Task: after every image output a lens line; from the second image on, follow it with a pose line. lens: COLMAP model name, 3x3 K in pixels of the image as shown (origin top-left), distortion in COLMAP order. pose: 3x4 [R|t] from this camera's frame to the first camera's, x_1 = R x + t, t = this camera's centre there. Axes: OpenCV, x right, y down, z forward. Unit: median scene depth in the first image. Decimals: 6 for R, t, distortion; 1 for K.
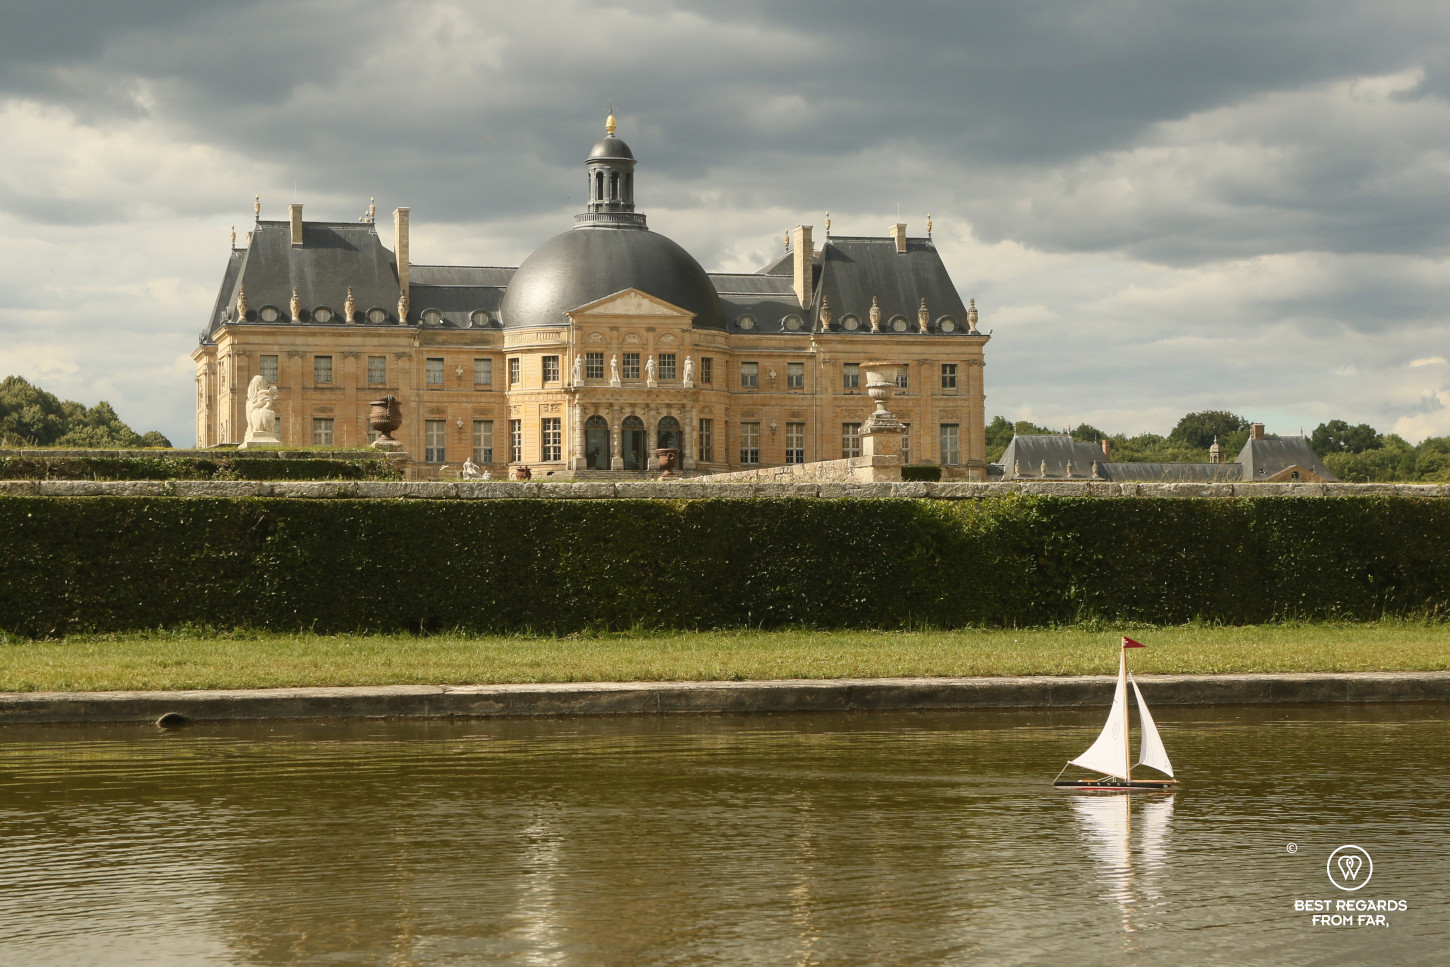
lens RADIAL K [[2828.9, 0, 722.6], [0, 2828.9, 484.1], [0, 0, 1]] dist [-0.098915, 0.000000]
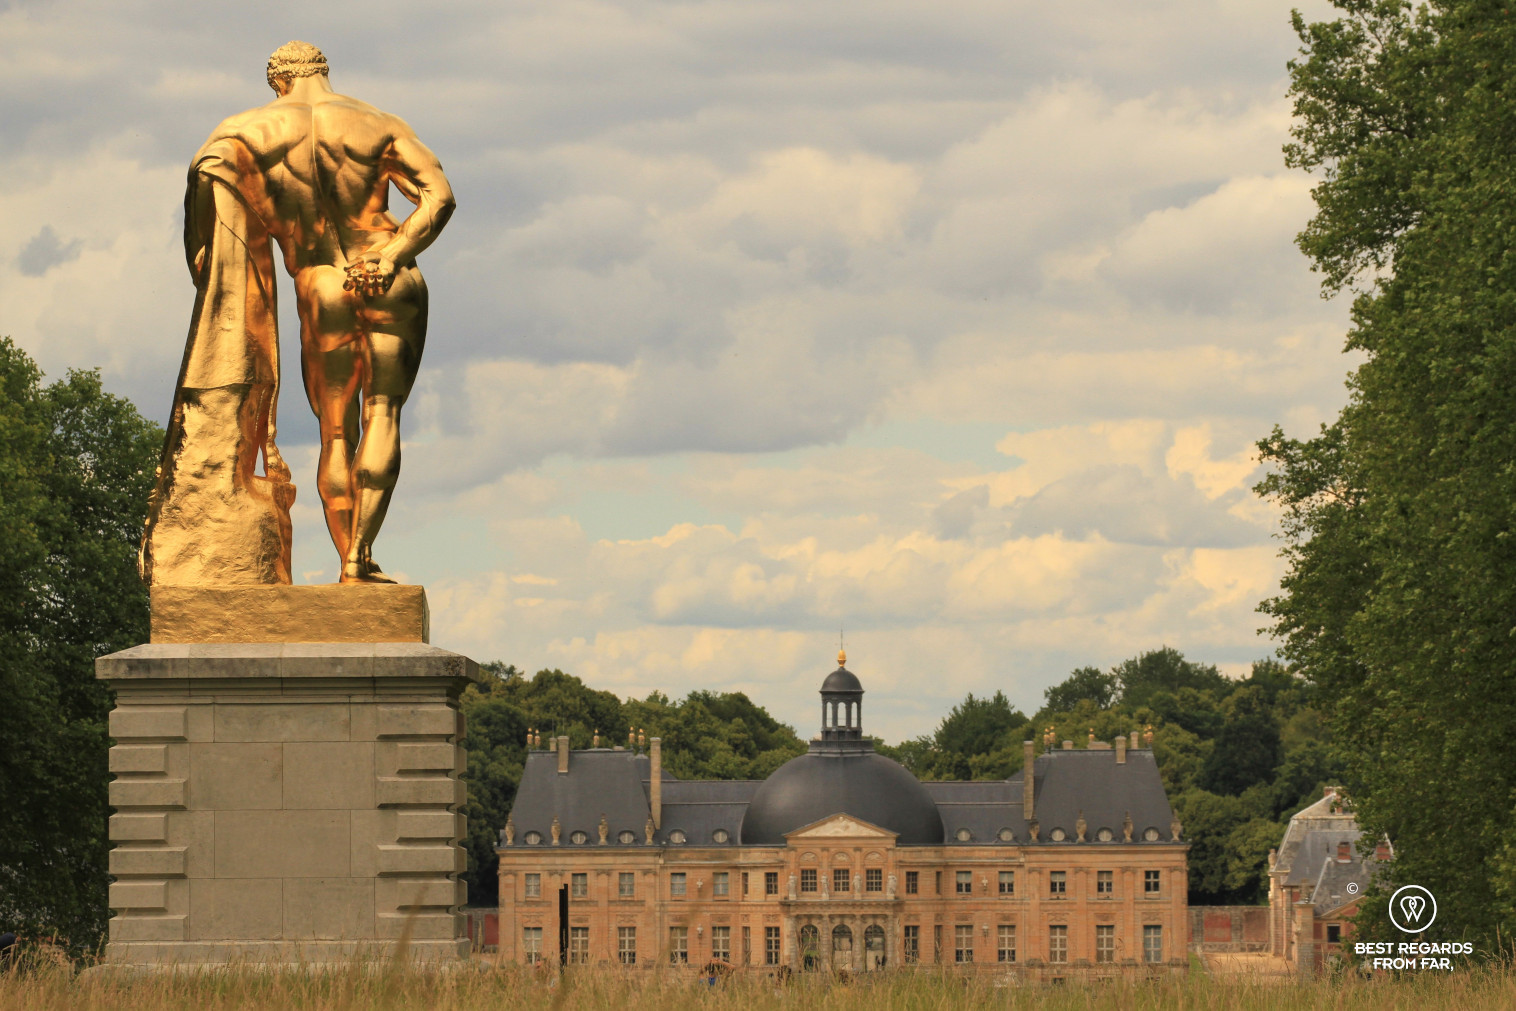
lens RADIAL K [[9827.1, 0, 758.3], [0, 9827.1, 507.1], [0, 0, 1]] dist [0.663404, 0.000000]
pose [[0.959737, -0.007563, -0.280799, 1.054614], [0.007970, 0.999968, 0.000309, -0.194598], [0.280787, -0.002535, 0.959767, -2.830946]]
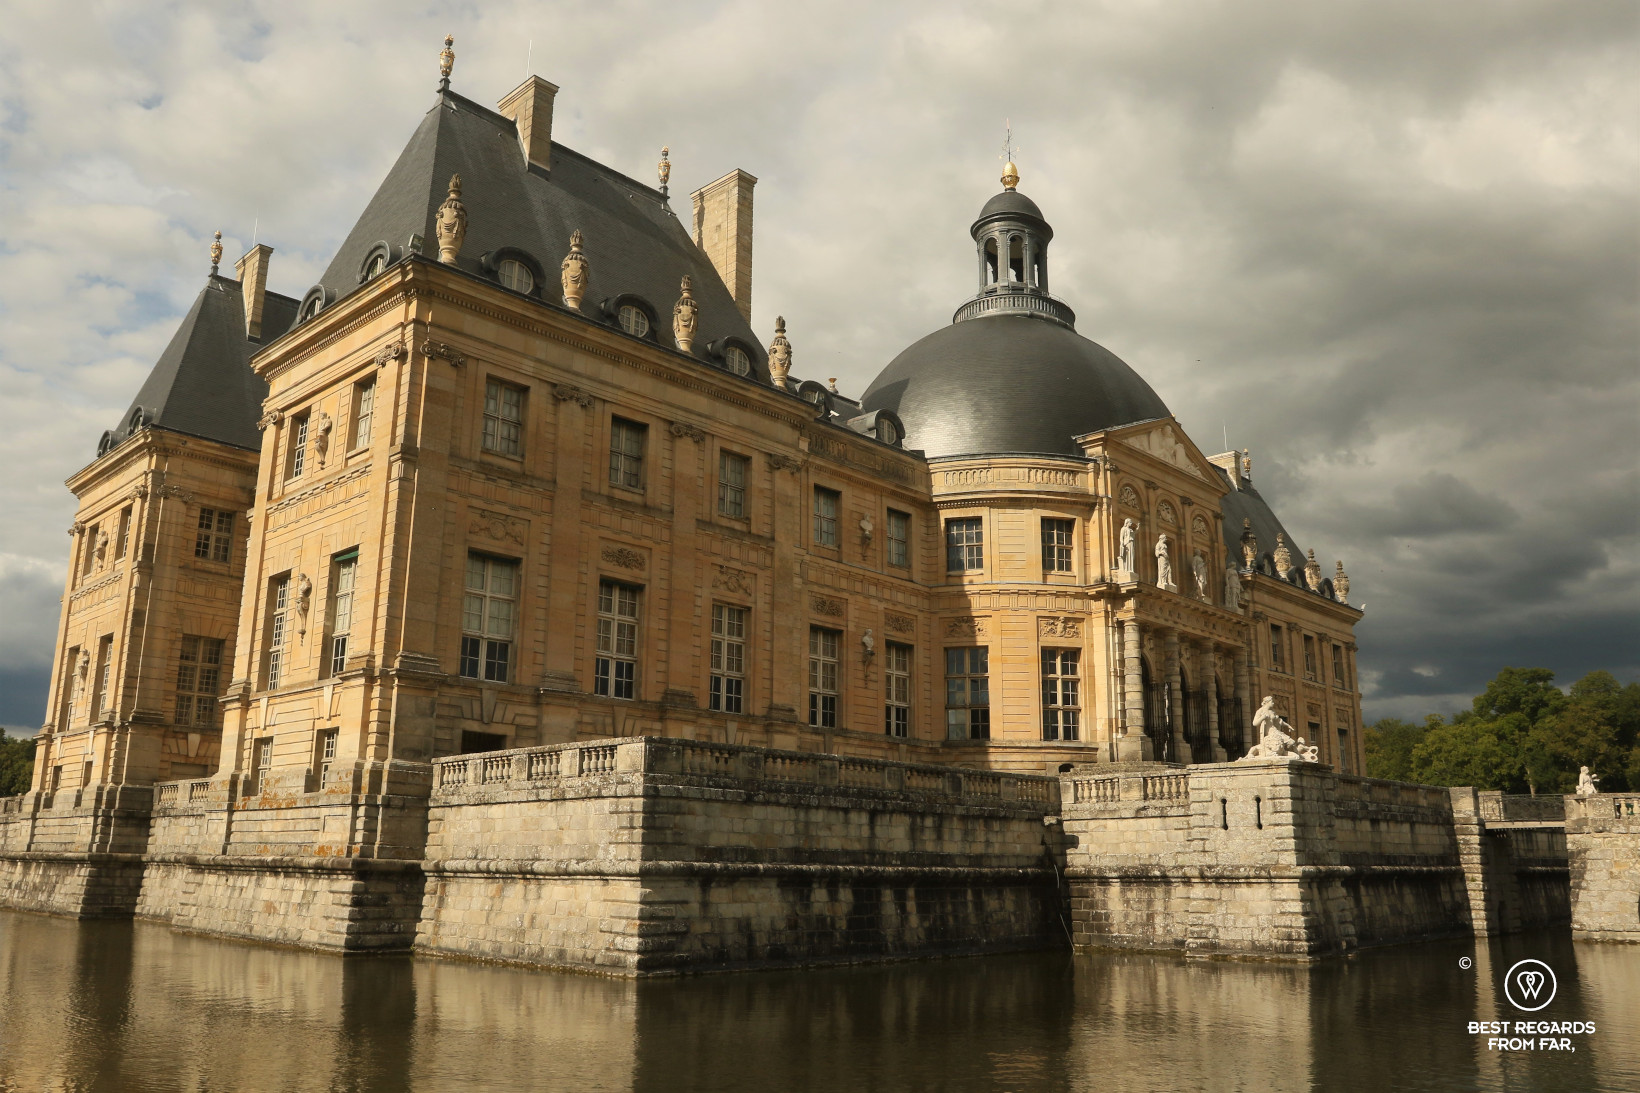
lens RADIAL K [[1287.9, 0, 819.4], [0, 1287.9, 549.3], [0, 0, 1]] dist [-0.042875, 0.000613]
pose [[0.863120, 0.137134, 0.486022, -0.198612], [-0.030811, 0.974931, -0.220366, 0.008515], [-0.504057, 0.175228, 0.845708, 0.835174]]
